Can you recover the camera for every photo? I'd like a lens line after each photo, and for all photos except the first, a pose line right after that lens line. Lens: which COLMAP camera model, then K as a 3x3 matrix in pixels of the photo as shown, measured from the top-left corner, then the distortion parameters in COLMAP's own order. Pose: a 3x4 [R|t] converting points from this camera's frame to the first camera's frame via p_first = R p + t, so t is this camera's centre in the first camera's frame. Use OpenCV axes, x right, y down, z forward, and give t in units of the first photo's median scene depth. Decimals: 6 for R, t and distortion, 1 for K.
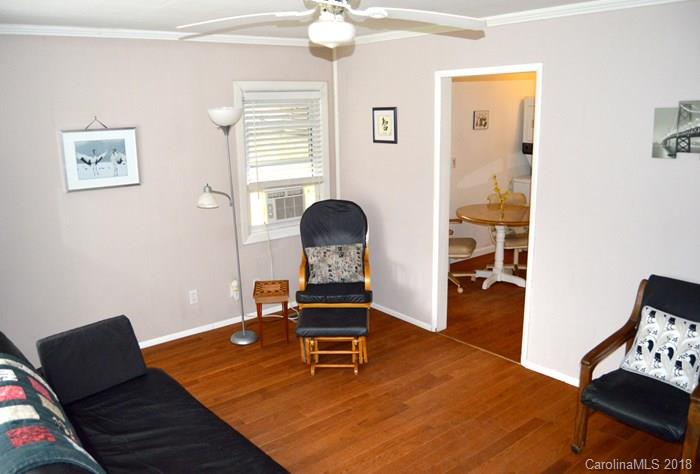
lens RADIAL K [[573.4, 0, 349.6], [0, 573.4, 233.8], [0, 0, 1]] dist [-0.059113, -0.002659]
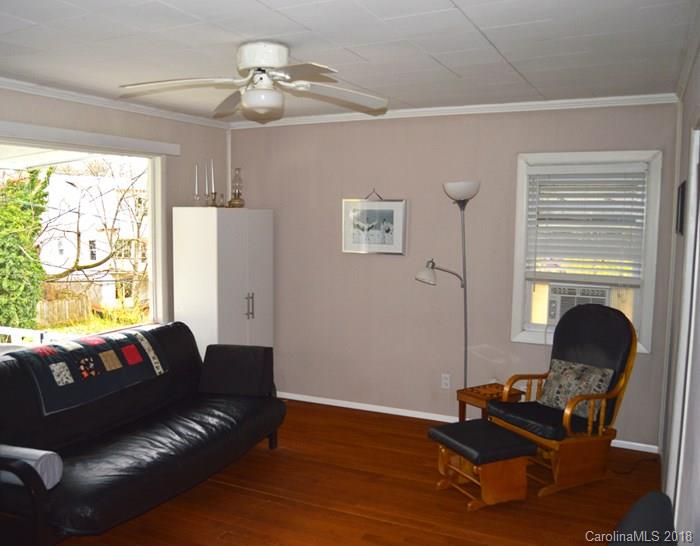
lens RADIAL K [[700.3, 0, 349.6], [0, 700.3, 276.3], [0, 0, 1]] dist [-0.027137, 0.000000]
pose [[0.435257, 0.107355, -0.893883, 0.742205], [-0.212541, 0.977054, 0.013852, -0.045479], [0.874859, 0.183957, 0.448087, 0.355103]]
